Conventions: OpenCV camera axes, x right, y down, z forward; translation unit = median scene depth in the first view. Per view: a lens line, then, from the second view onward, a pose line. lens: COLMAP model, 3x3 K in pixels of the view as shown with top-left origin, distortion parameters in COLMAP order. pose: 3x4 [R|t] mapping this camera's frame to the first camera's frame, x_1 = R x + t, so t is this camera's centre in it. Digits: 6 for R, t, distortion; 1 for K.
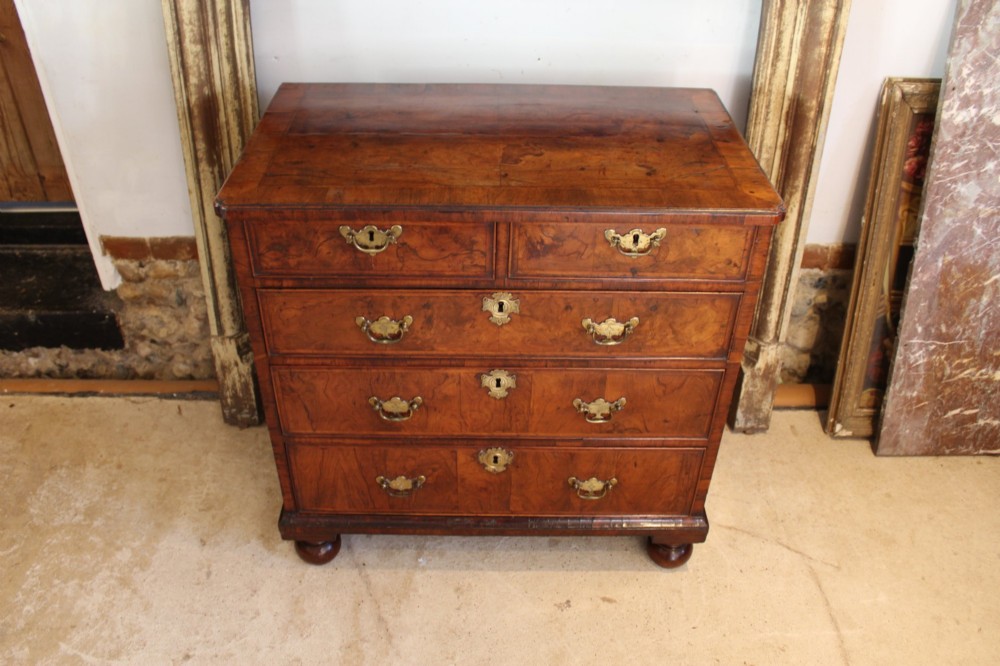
lens RADIAL K [[823.5, 0, 494.3], [0, 823.5, 329.7], [0, 0, 1]] dist [-0.163031, 0.140546]
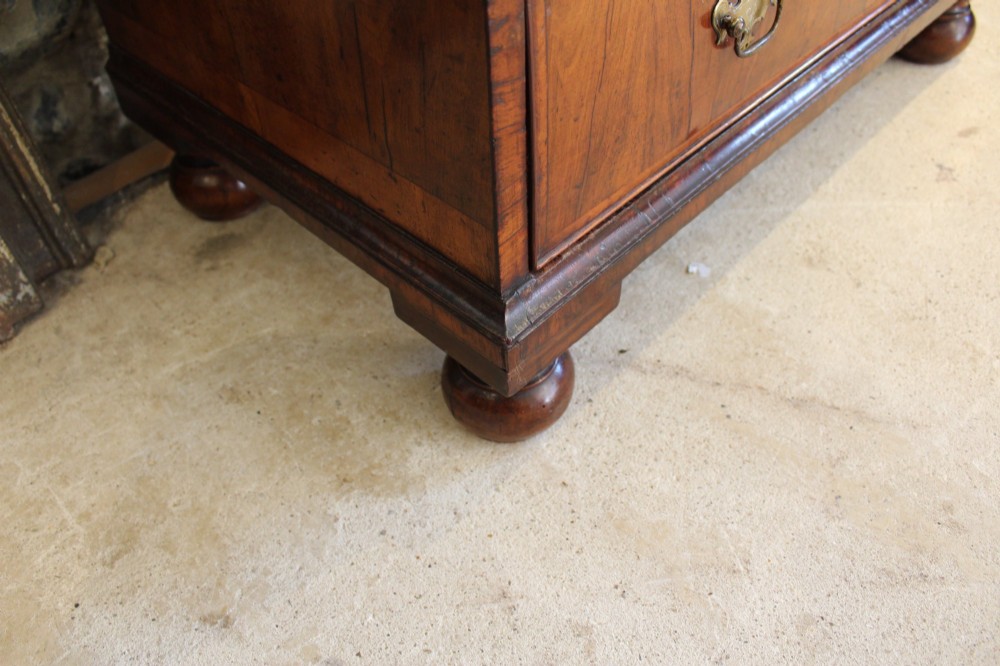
lens RADIAL K [[823.5, 0, 491.1], [0, 823.5, 323.4], [0, 0, 1]] dist [-0.163031, 0.140546]
pose [[0.700055, -0.548916, 0.456744, -0.385852], [0.469567, 0.835740, 0.284686, 0.142697], [-0.537987, 0.015176, 0.842816, 0.726398]]
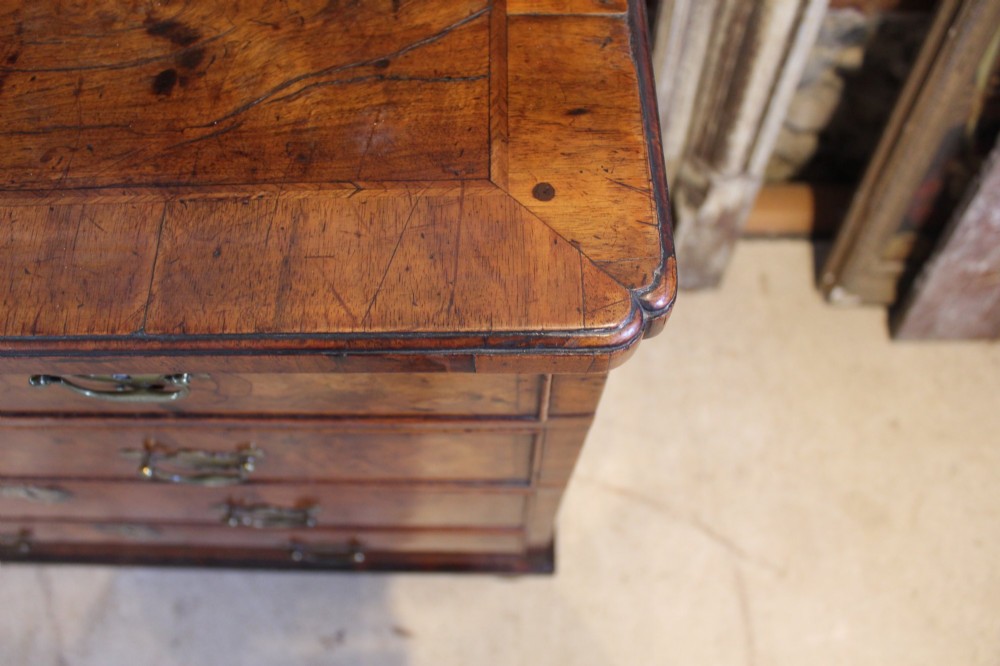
lens RADIAL K [[823.5, 0, 501.2], [0, 823.5, 332.8], [0, 0, 1]] dist [-0.163031, 0.140546]
pose [[0.999805, -0.004983, -0.019083, 0.231305], [0.014044, 0.859192, 0.511460, -0.193025], [0.013847, -0.511629, 0.859095, 0.570687]]
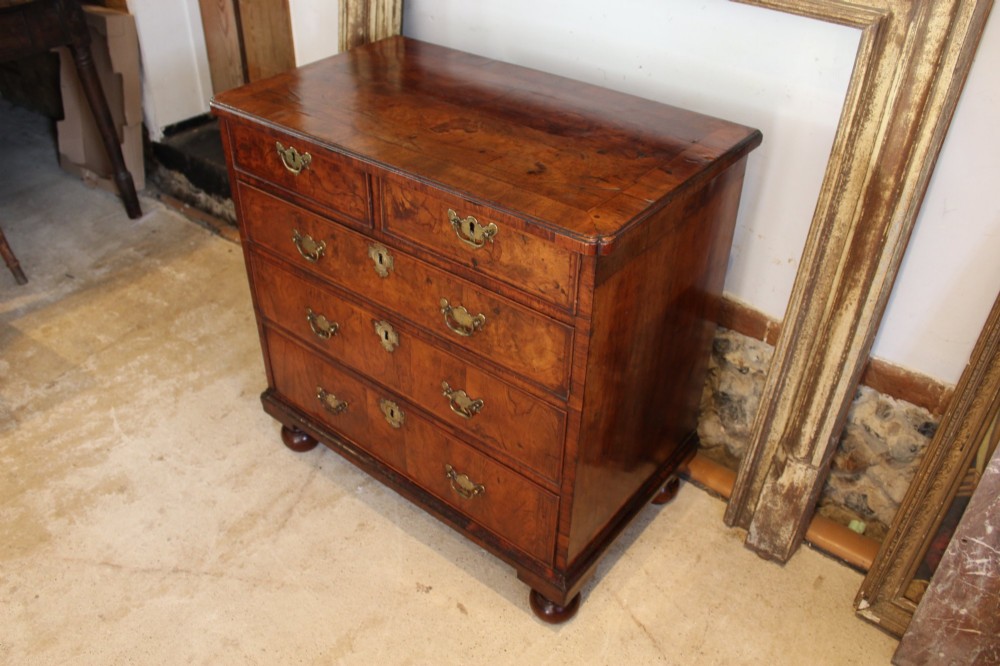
lens RADIAL K [[823.5, 0, 498.1], [0, 823.5, 329.7], [0, 0, 1]] dist [-0.163031, 0.140546]
pose [[0.780287, 0.360265, -0.511235, 0.543508], [-0.373816, 0.923995, 0.080588, -0.066009], [0.501412, 0.128225, 0.855655, 0.151888]]
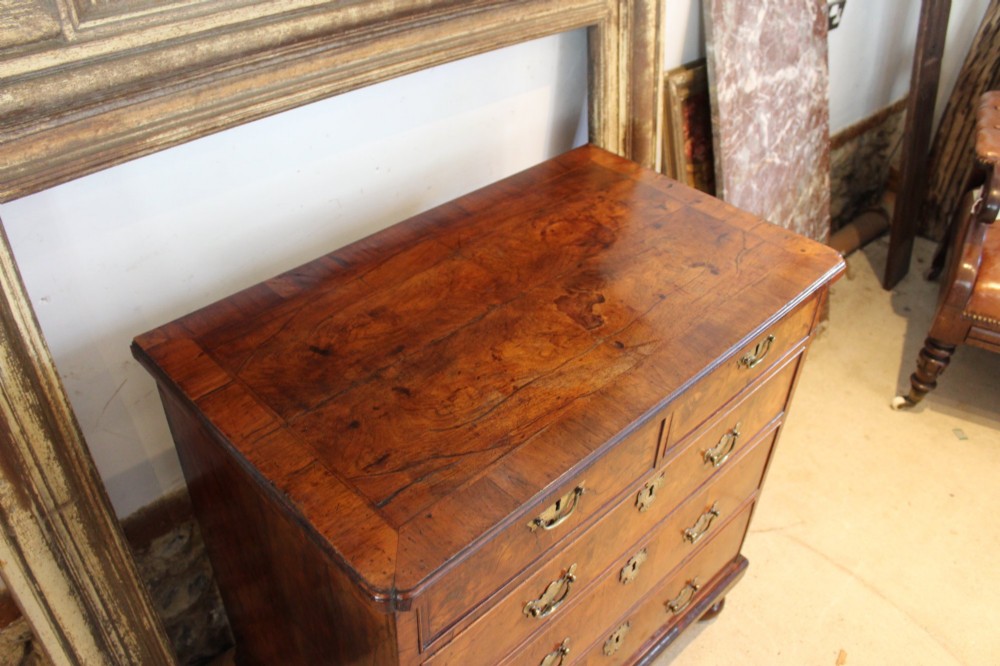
lens RADIAL K [[823.5, 0, 483.3], [0, 823.5, 332.6], [0, 0, 1]] dist [-0.163031, 0.140546]
pose [[0.728812, -0.415858, 0.543963, -0.380572], [0.402550, 0.902875, 0.150900, -0.280822], [-0.553883, 0.108995, 0.825429, 0.324639]]
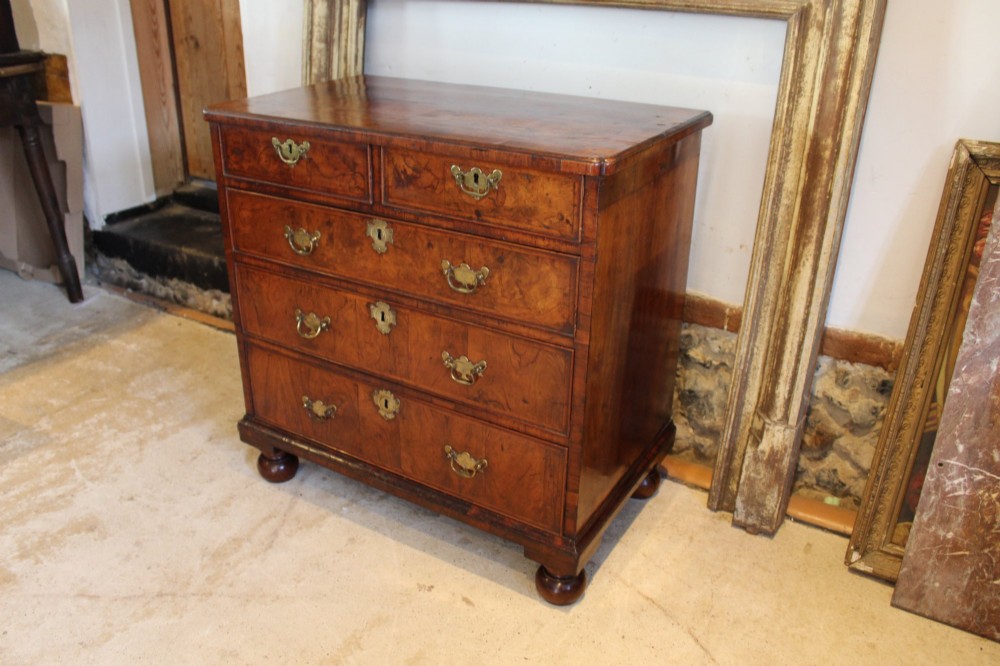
lens RADIAL K [[823.5, 0, 496.4], [0, 823.5, 331.8], [0, 0, 1]] dist [-0.163031, 0.140546]
pose [[0.856816, 0.214780, -0.468759, 0.539762], [-0.307728, 0.942461, -0.130652, 0.150500], [0.413726, 0.256195, 0.873610, 0.108170]]
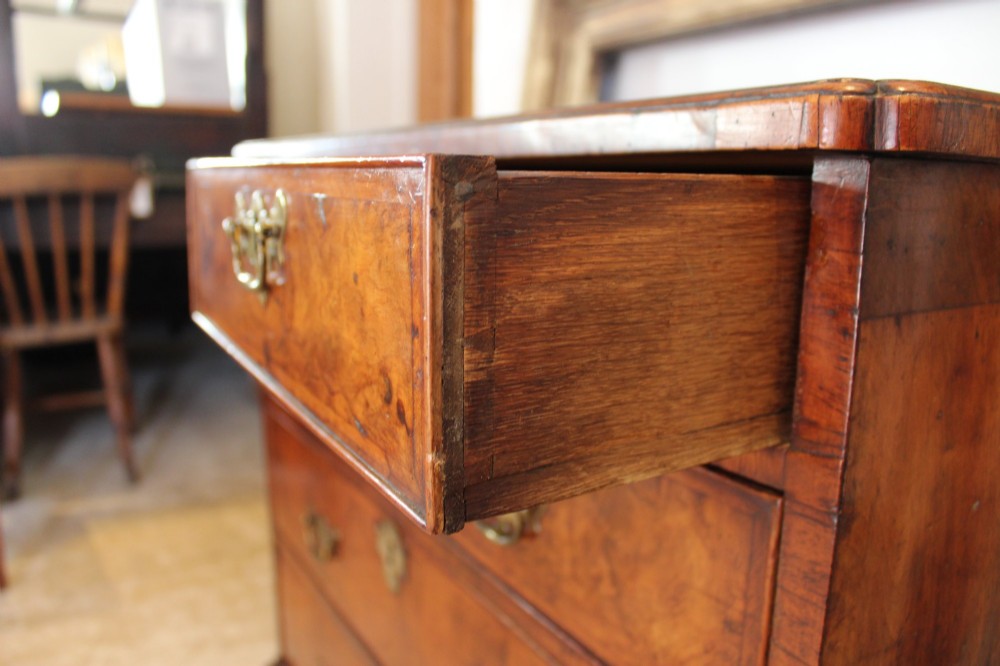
lens RADIAL K [[823.5, 0, 478.7], [0, 823.5, 346.6], [0, 0, 1]] dist [-0.163031, 0.140546]
pose [[0.492437, 0.173650, -0.852849, 0.357688], [-0.512713, 0.849699, -0.123033, -0.006140], [0.703300, 0.497853, 0.507455, 0.614591]]
